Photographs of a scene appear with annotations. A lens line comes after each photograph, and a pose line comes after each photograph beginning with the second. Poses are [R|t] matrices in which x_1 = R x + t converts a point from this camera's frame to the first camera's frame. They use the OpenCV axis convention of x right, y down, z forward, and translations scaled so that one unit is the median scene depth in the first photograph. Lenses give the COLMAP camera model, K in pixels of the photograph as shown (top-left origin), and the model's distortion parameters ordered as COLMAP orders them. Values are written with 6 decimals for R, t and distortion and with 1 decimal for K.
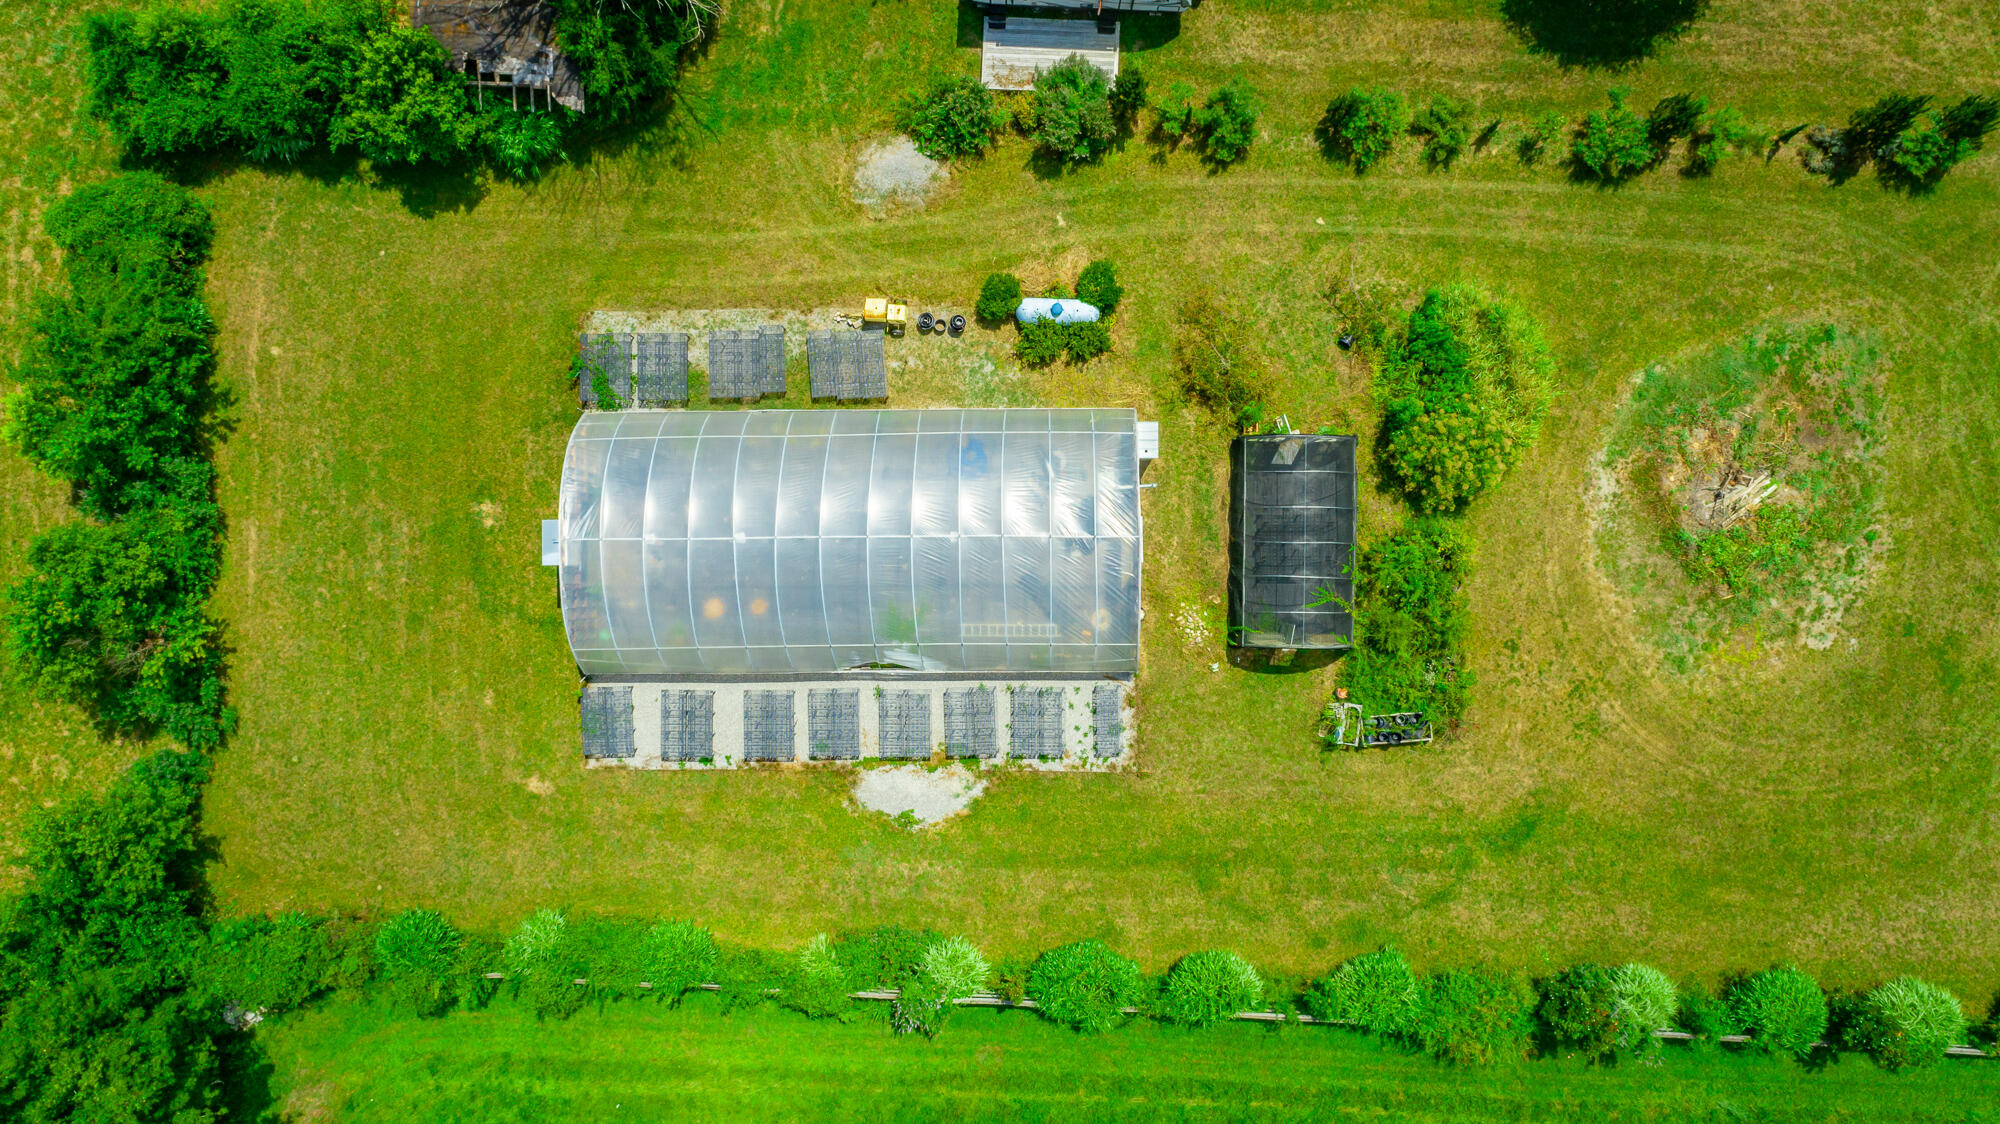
lens RADIAL K [[1377.6, 0, 1005.4], [0, 1377.6, 562.3], [0, 0, 1]] dist [-0.013970, 0.011840]
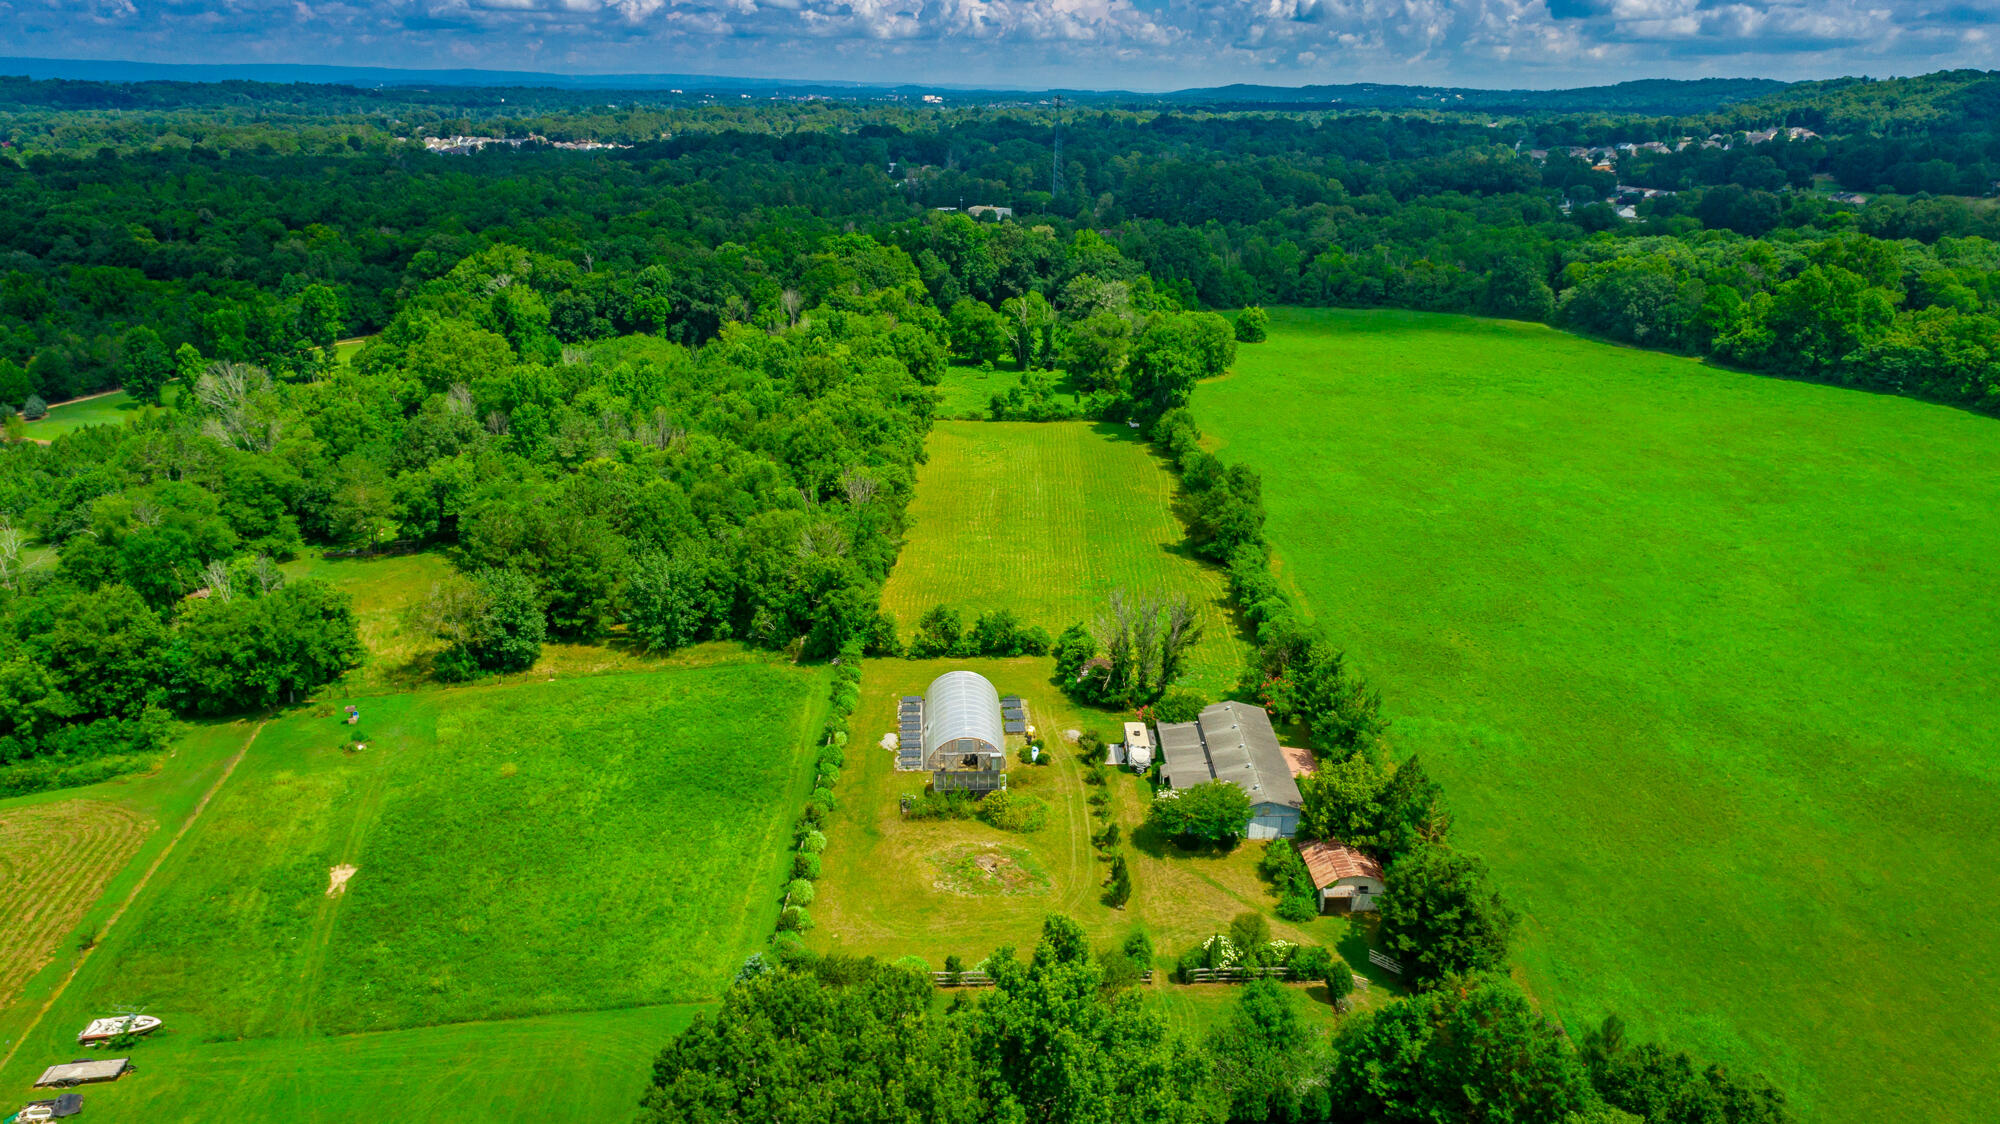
lens RADIAL K [[1377.6, 0, 982.0], [0, 1377.6, 493.8], [0, 0, 1]] dist [-0.013970, 0.011840]
pose [[0.038827, 0.292262, -0.955550, 2.993673], [-0.999246, 0.011557, -0.037067, 0.058401], [0.000210, 0.956268, 0.292490, -0.561577]]
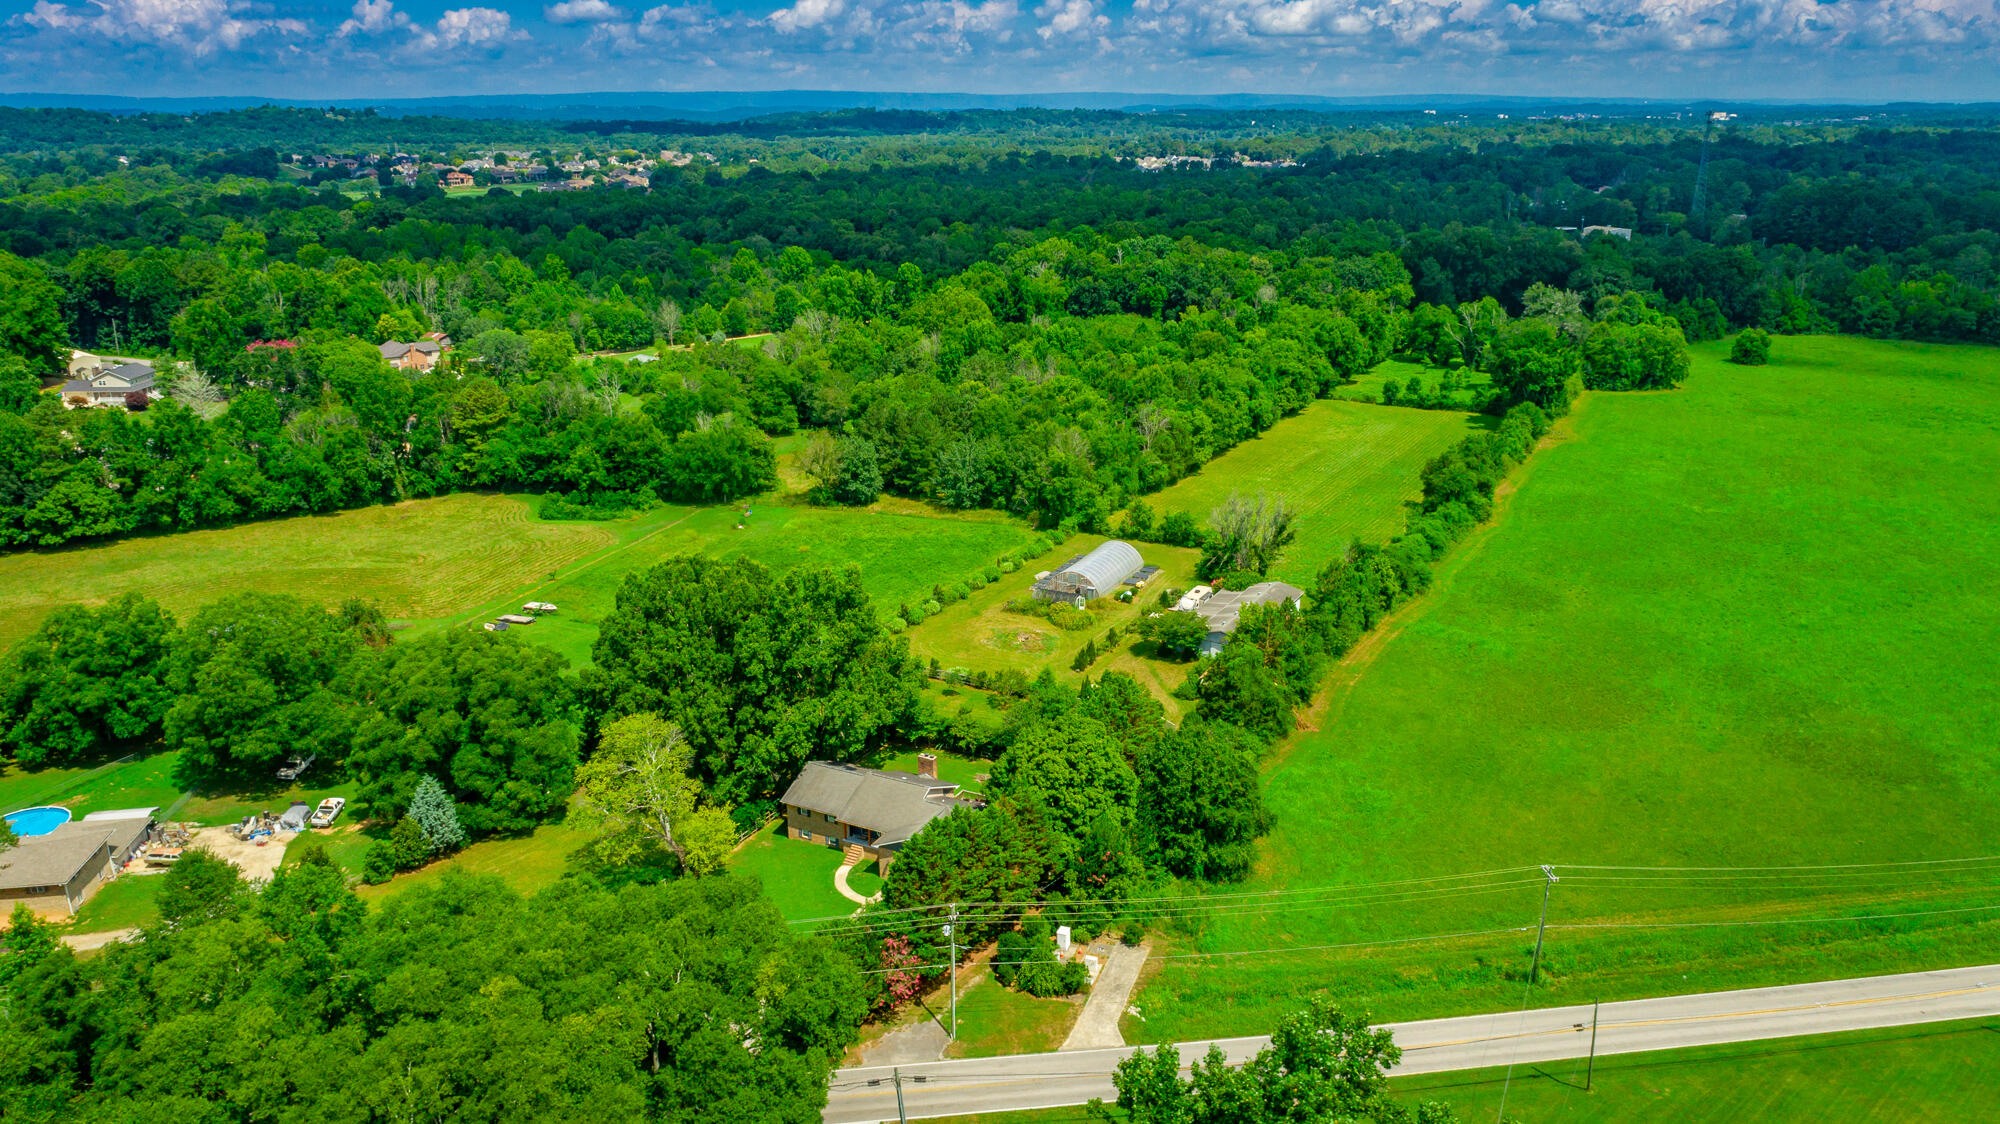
lens RADIAL K [[1377.6, 0, 997.6], [0, 1377.6, 585.1], [0, 0, 1]] dist [-0.013970, 0.011840]
pose [[-0.465158, 0.301558, -0.832280, 3.964892], [-0.884968, -0.135629, 0.445463, -1.809216], [0.021452, 0.943752, 0.329958, -0.529687]]
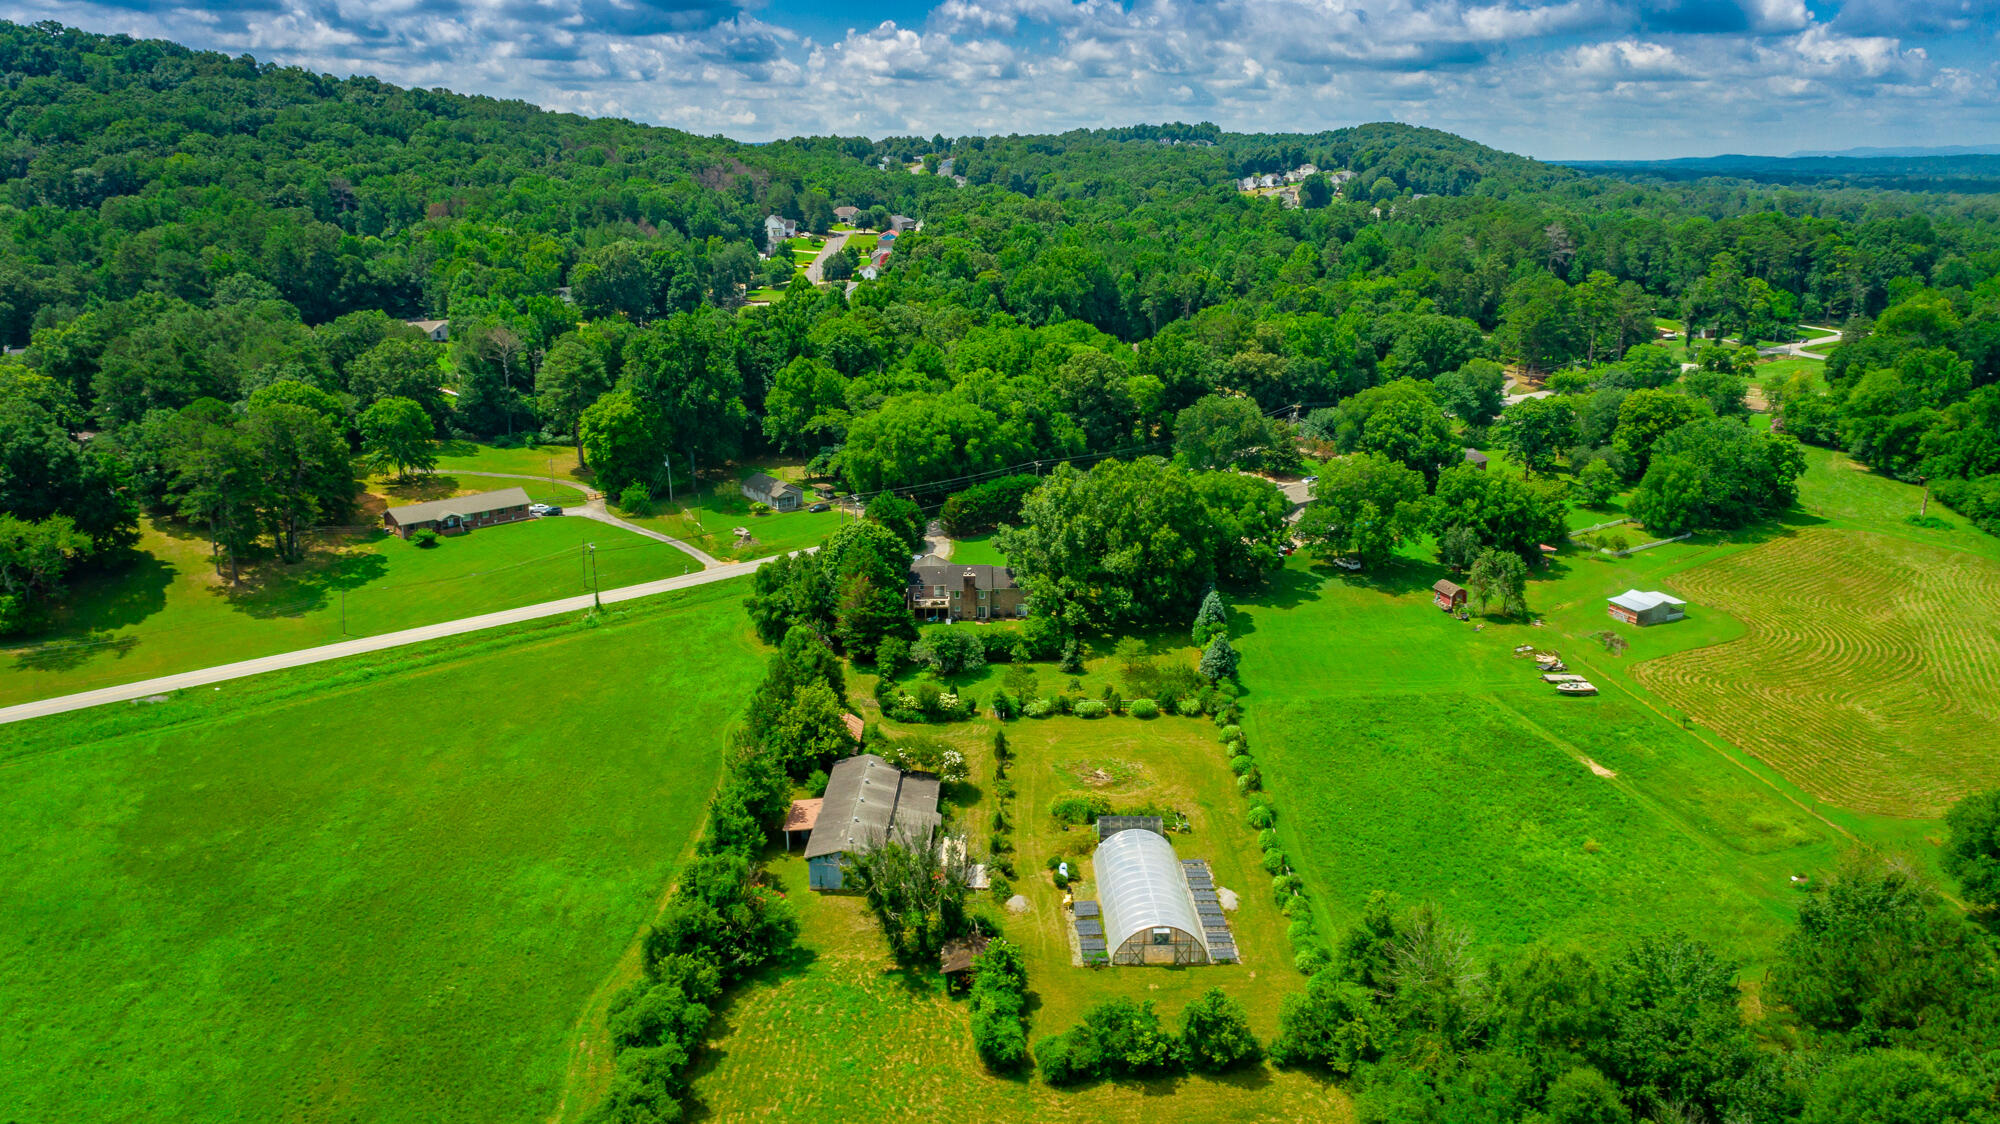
lens RADIAL K [[1377.6, 0, 1003.0], [0, 1377.6, 555.8], [0, 0, 1]] dist [-0.013970, 0.011840]
pose [[-0.027433, -0.273813, 0.961392, -2.706604], [0.999611, -0.002747, 0.027741, -0.397944], [-0.004955, 0.961779, 0.273782, -0.514051]]
